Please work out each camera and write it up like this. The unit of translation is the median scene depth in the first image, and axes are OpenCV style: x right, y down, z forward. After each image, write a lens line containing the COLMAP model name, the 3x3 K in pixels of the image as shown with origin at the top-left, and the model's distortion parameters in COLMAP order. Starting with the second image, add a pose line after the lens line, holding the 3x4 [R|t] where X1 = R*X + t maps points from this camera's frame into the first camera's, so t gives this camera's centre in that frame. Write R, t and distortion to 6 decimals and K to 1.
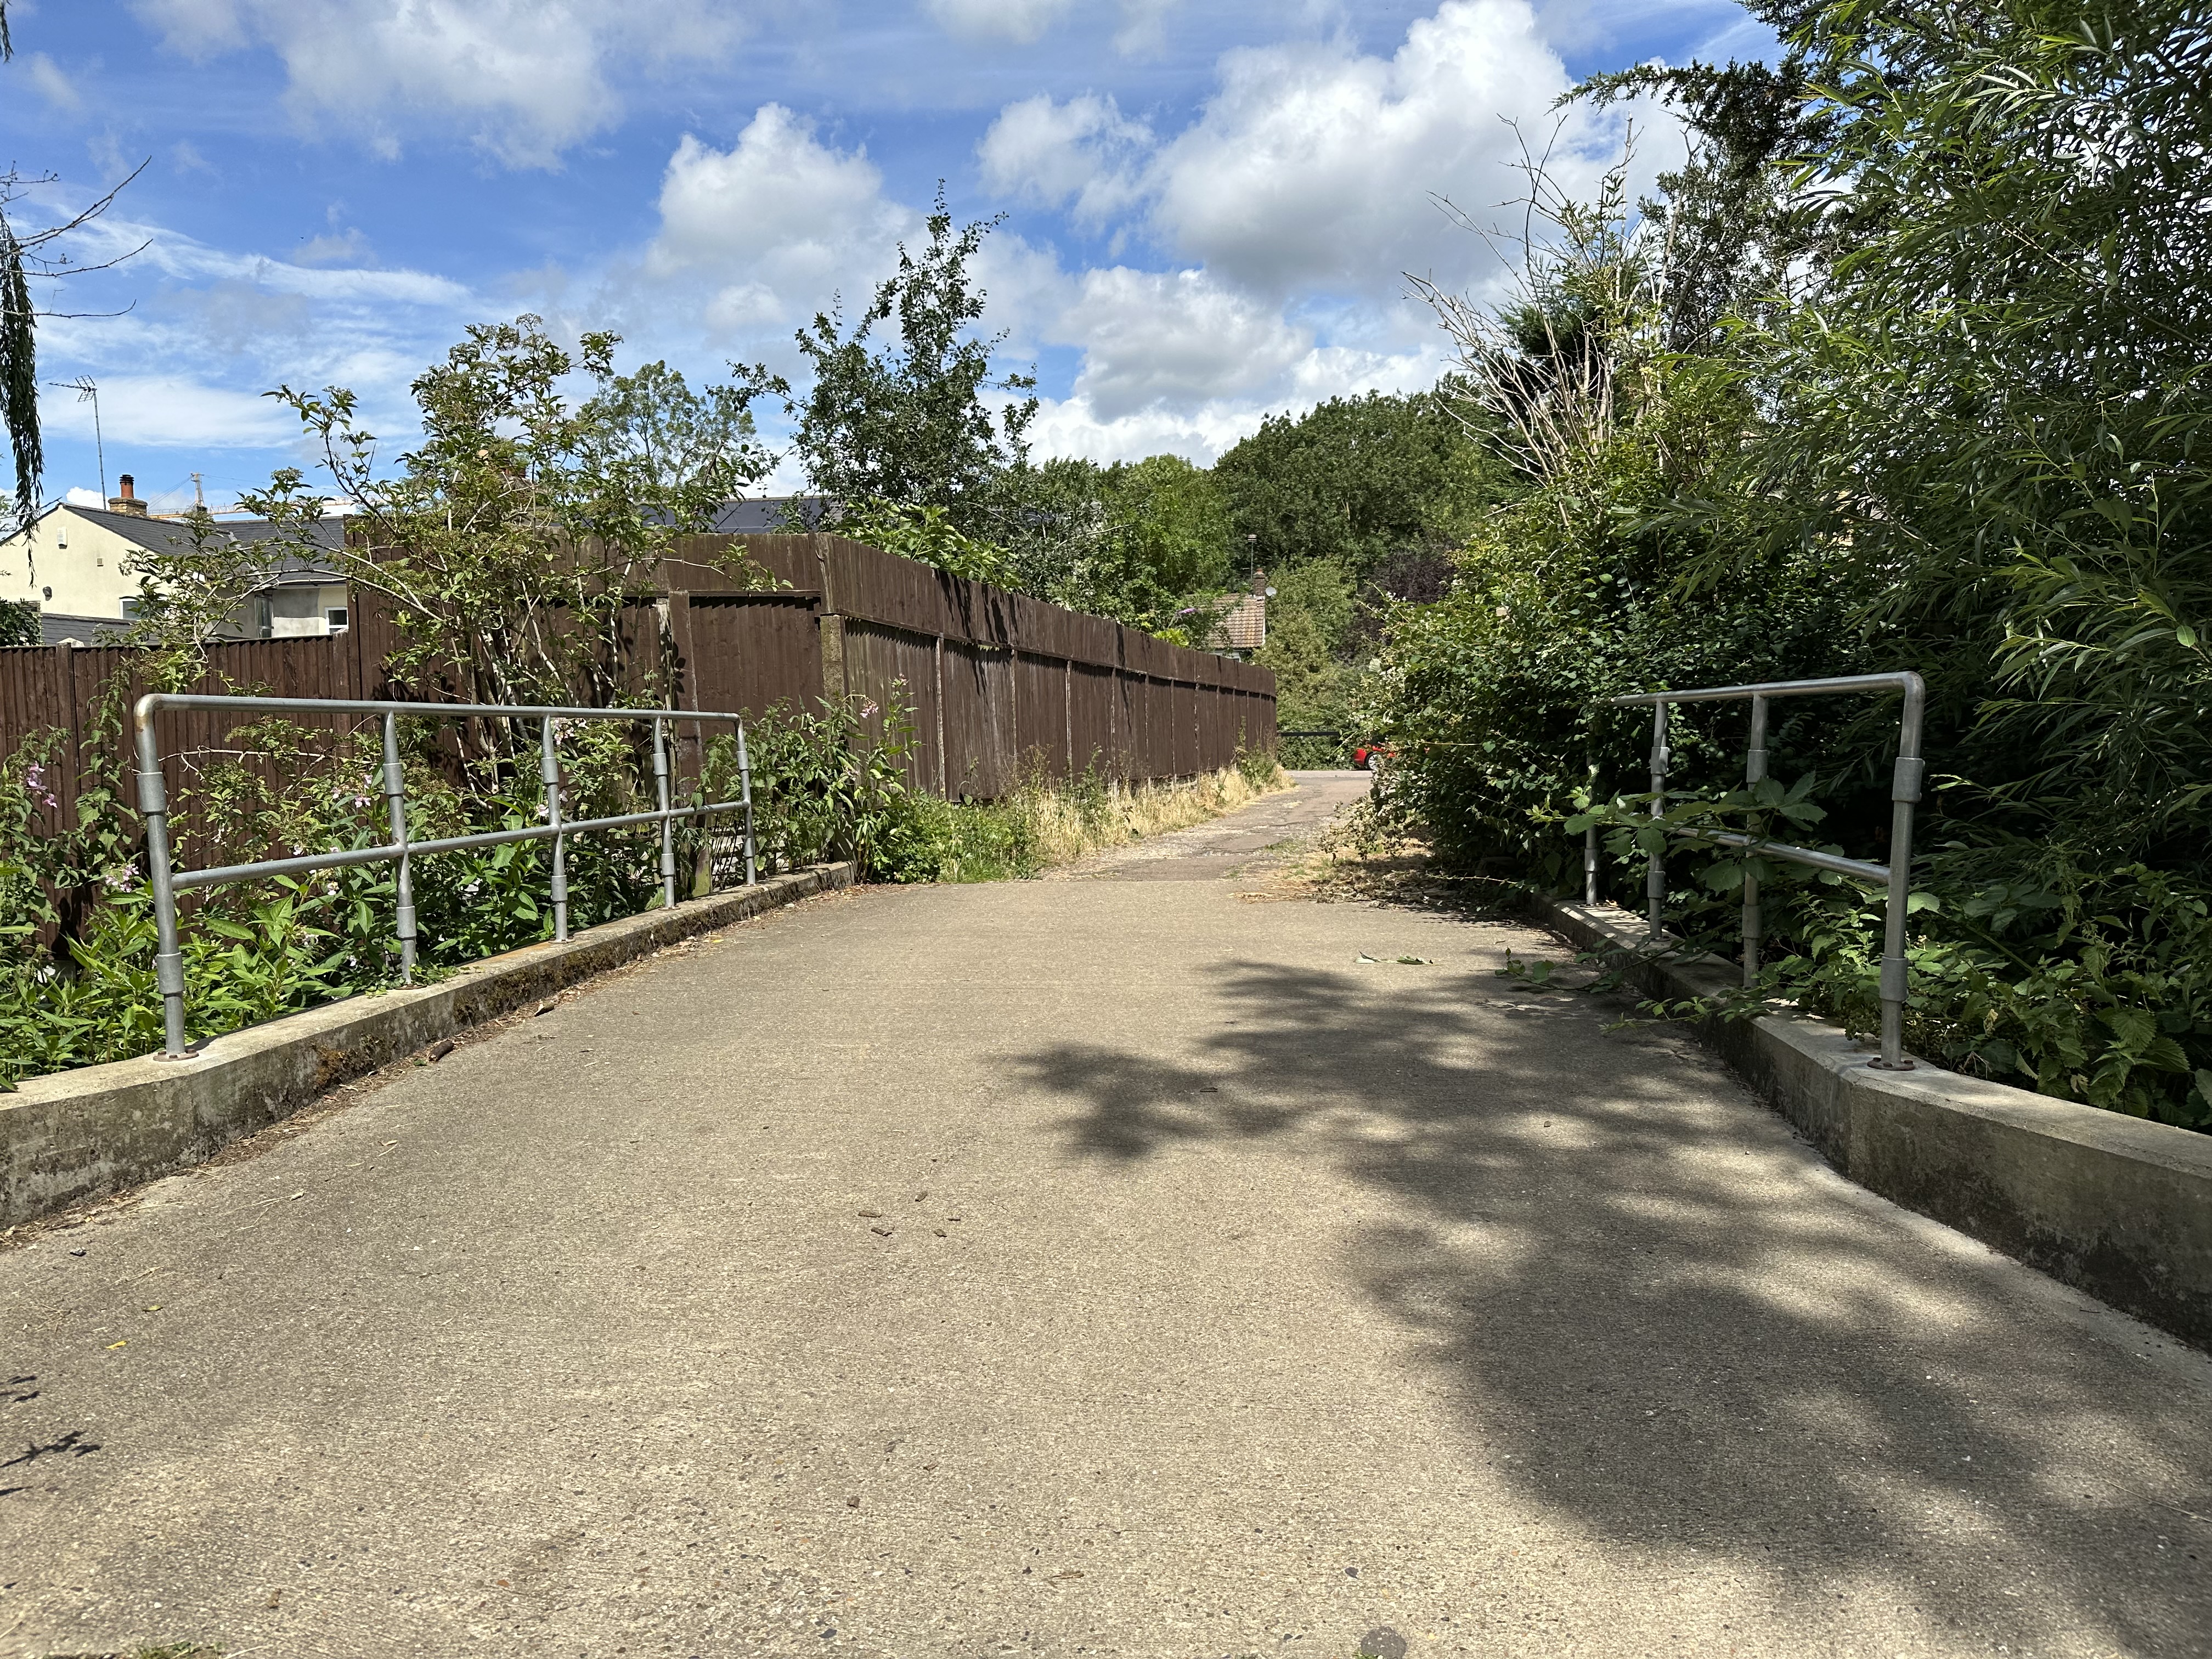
lens RADIAL K [[1527.6, 0, 1106.0], [0, 1527.6, 829.5], [0, 0, 1]] dist [0.020210, -0.029276]
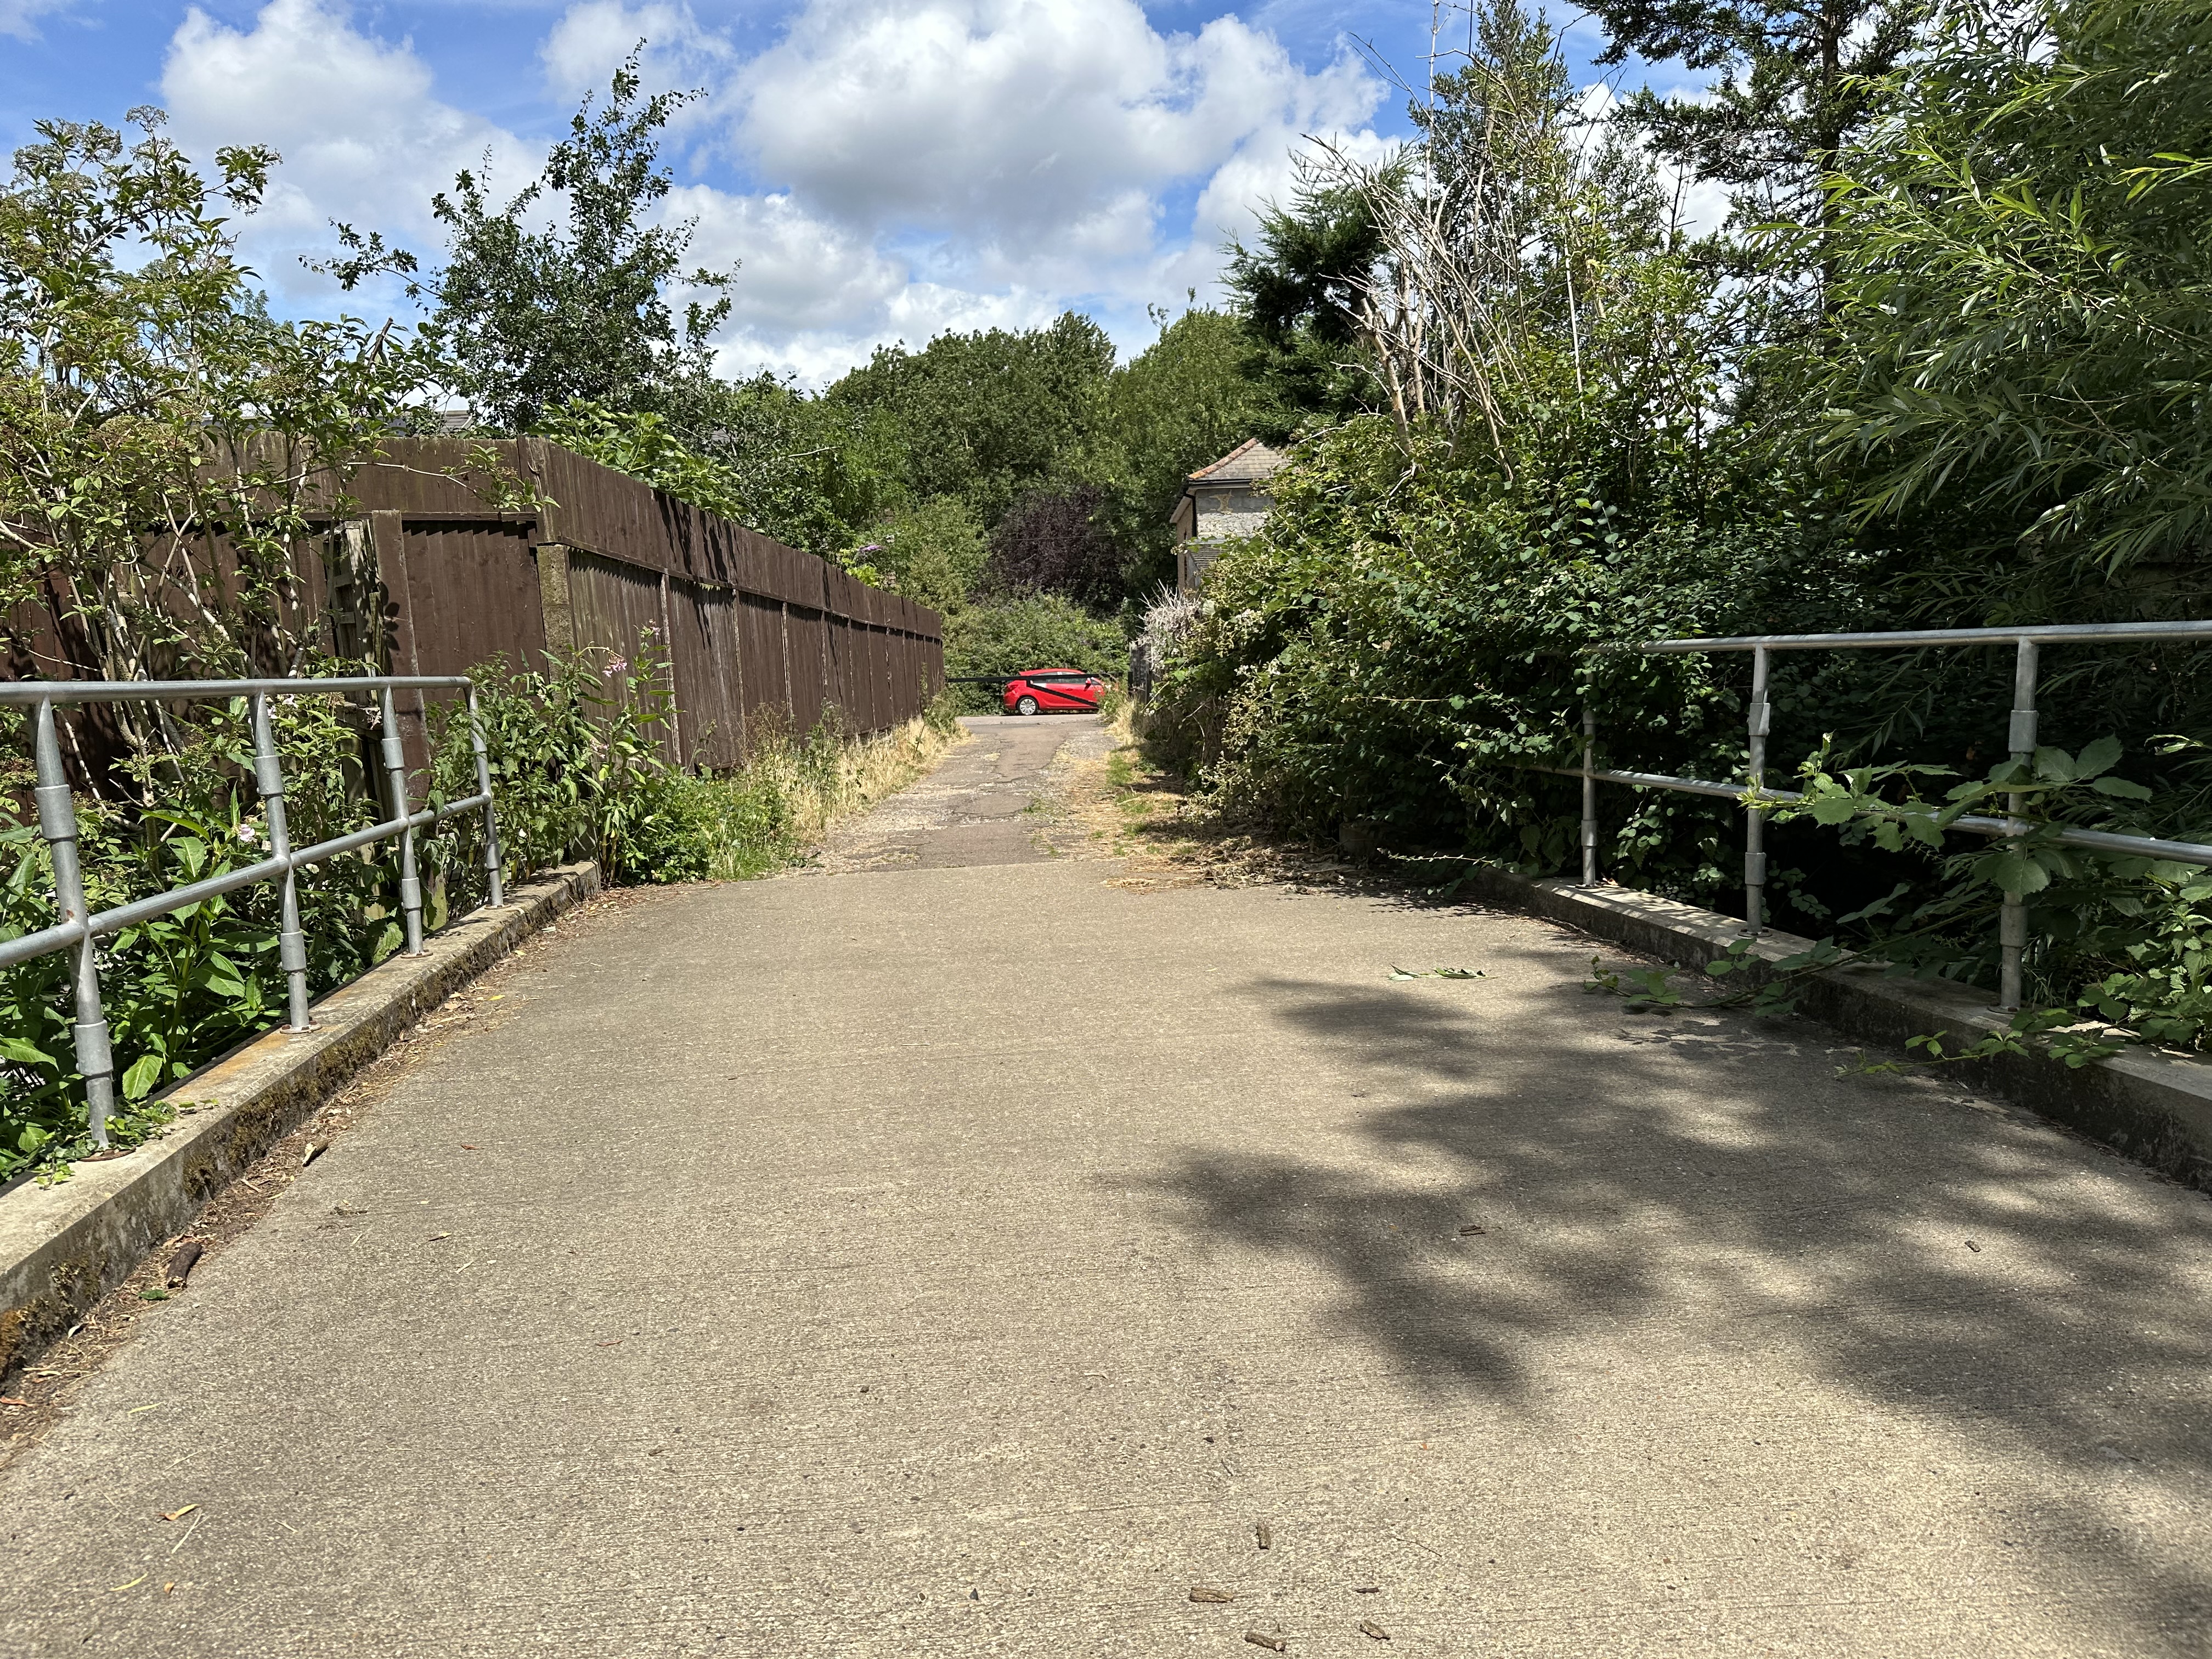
lens RADIAL K [[1270.0, 0, 791.5], [0, 1270.0, 803.3], [0, 0, 1]] dist [-0.064233, 0.051966]
pose [[0.968347, -0.046116, 0.245312, -0.226762], [0.034781, 0.998126, 0.050343, -0.037383], [-0.247173, -0.040218, 0.968136, 0.341201]]
